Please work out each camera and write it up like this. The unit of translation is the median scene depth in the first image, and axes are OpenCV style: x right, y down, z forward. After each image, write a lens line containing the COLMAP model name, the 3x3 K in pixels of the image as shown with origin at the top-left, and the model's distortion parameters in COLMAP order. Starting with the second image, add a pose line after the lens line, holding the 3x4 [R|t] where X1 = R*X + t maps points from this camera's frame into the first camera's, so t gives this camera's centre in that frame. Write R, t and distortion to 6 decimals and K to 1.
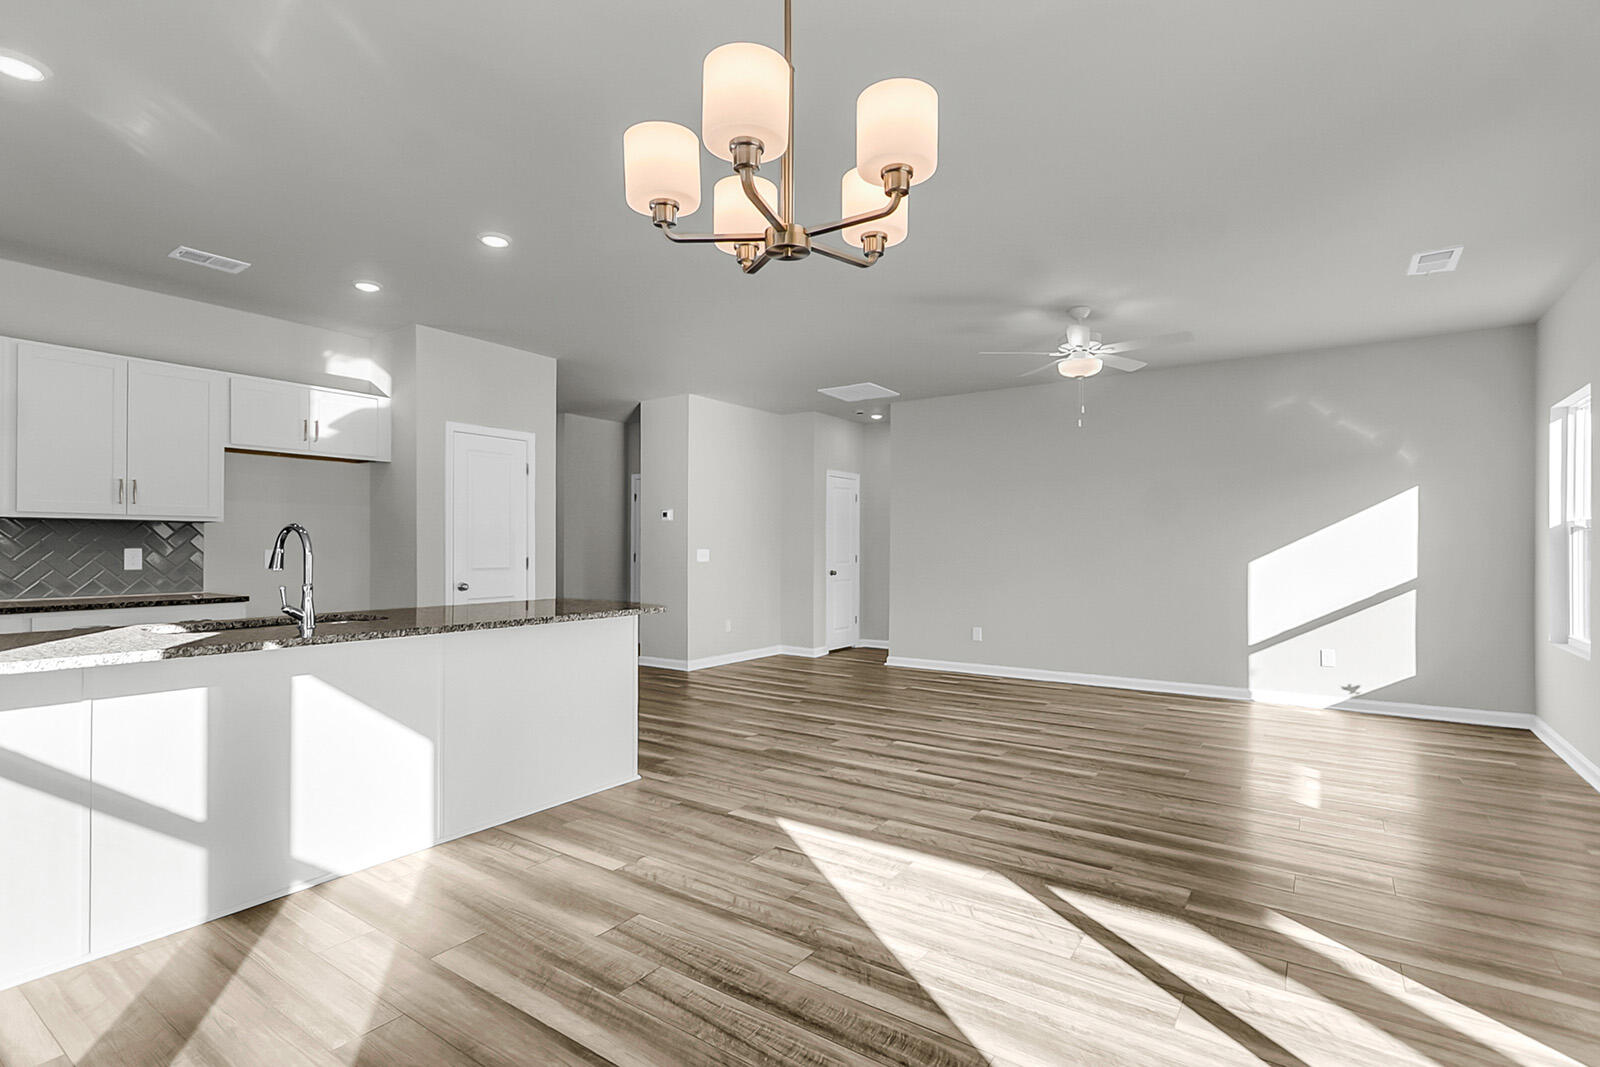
lens RADIAL K [[760.5, 0, 799.1], [0, 760.5, 535.5], [0, 0, 1]] dist [-0.000193, 0.000021]
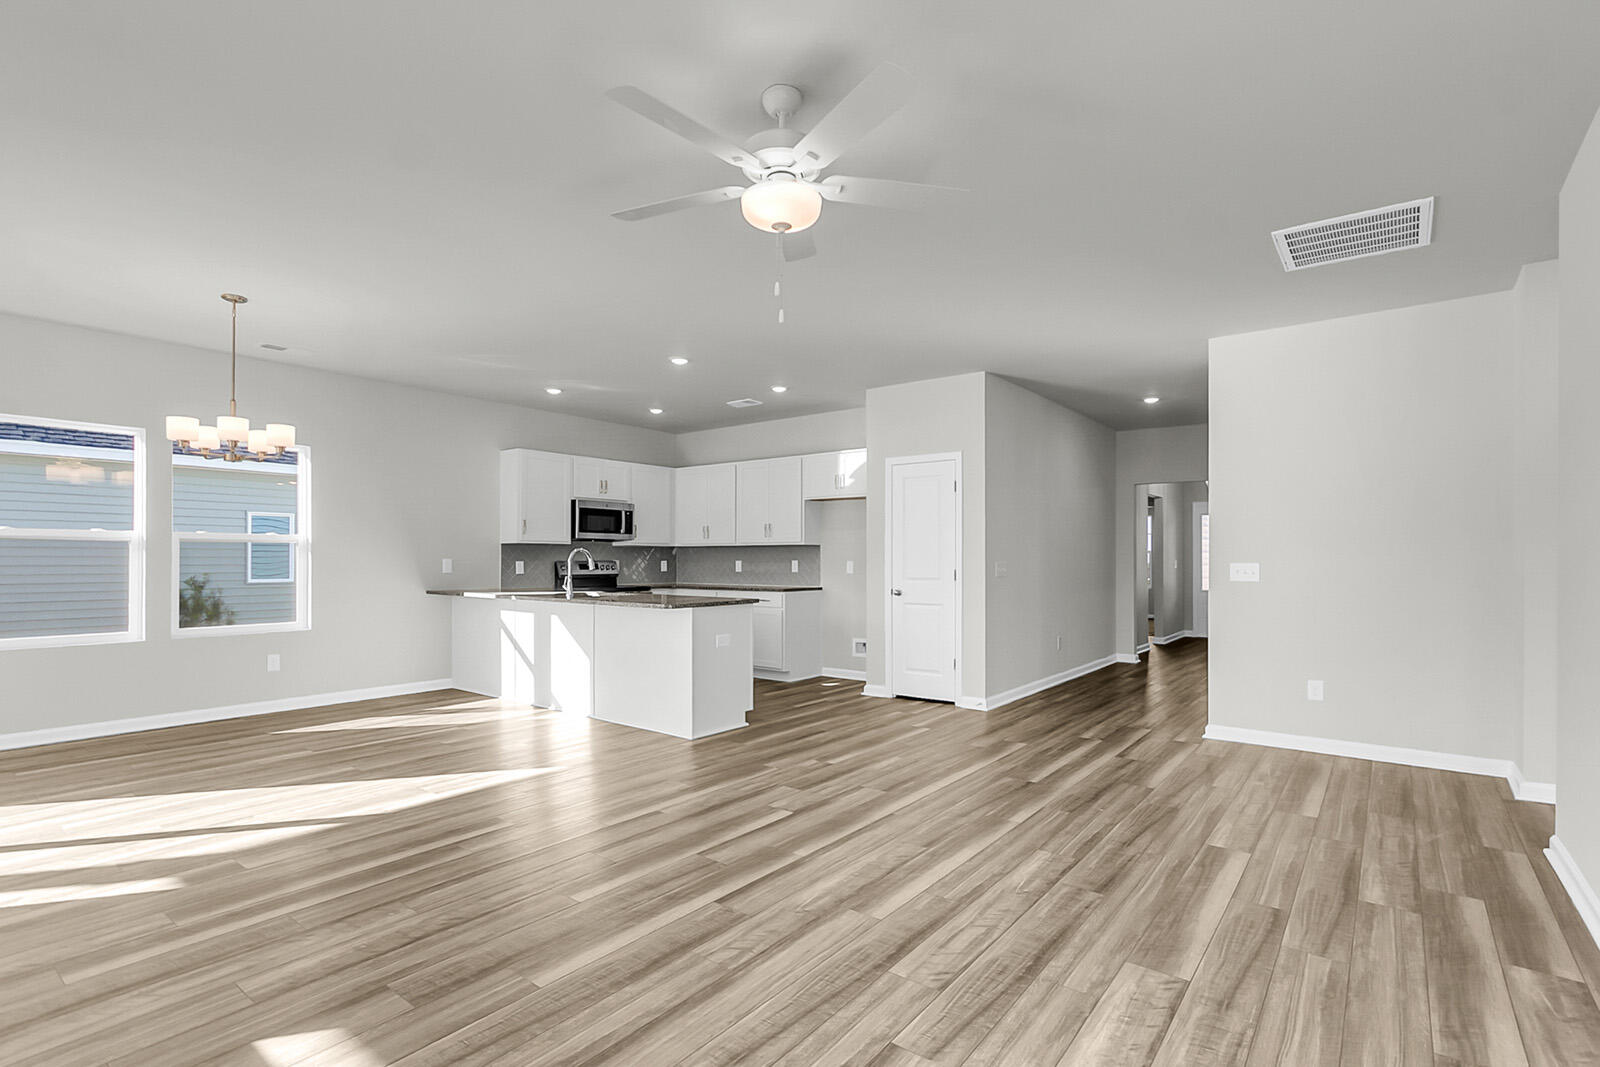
lens RADIAL K [[760.5, 0, 811.3], [0, 760.5, 566.0], [0, 0, 1]] dist [-0.000193, 0.000021]
pose [[-0.043734, 0.004088, -0.999035, 0.926712], [0.007811, 0.999962, 0.003750, 0.022098], [0.999013, -0.007640, -0.043764, 1.102210]]
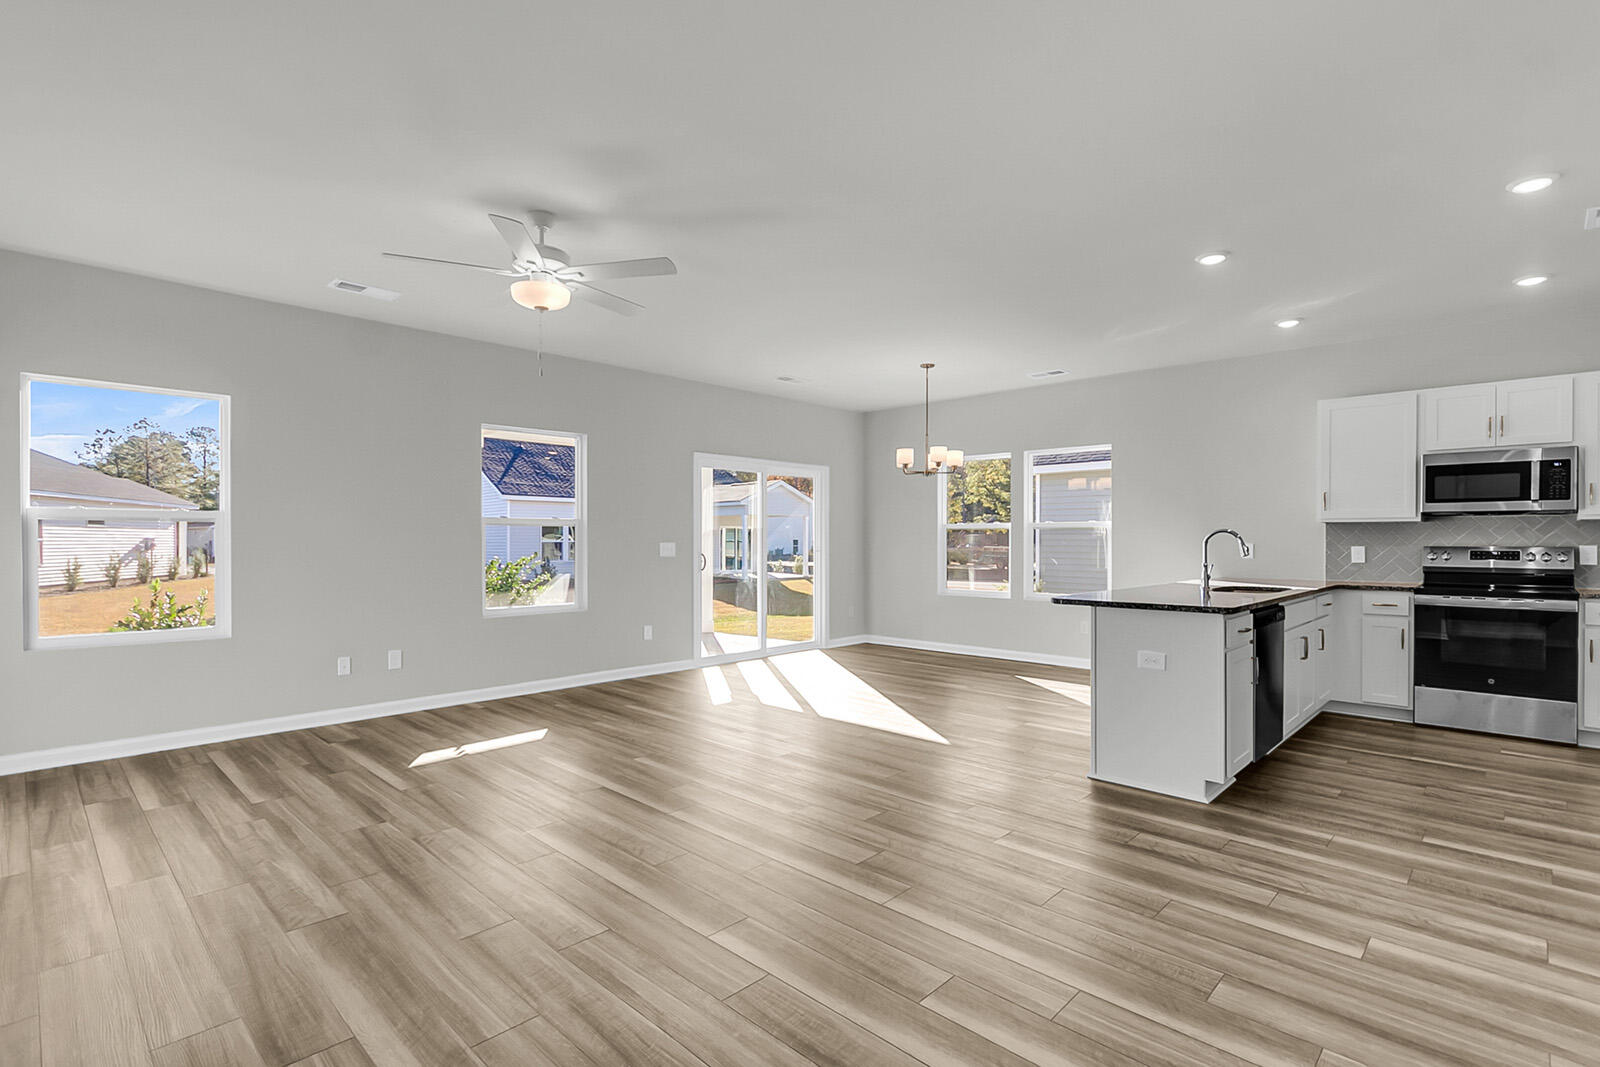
lens RADIAL K [[760.5, 0, 799.5], [0, 760.5, 538.3], [0, 0, 1]] dist [-0.000193, 0.000021]
pose [[-0.987103, -0.006396, 0.159957, 0.007903], [-0.008127, 0.999915, -0.010168, 0.021073], [-0.159878, -0.011337, -0.987072, 1.778959]]
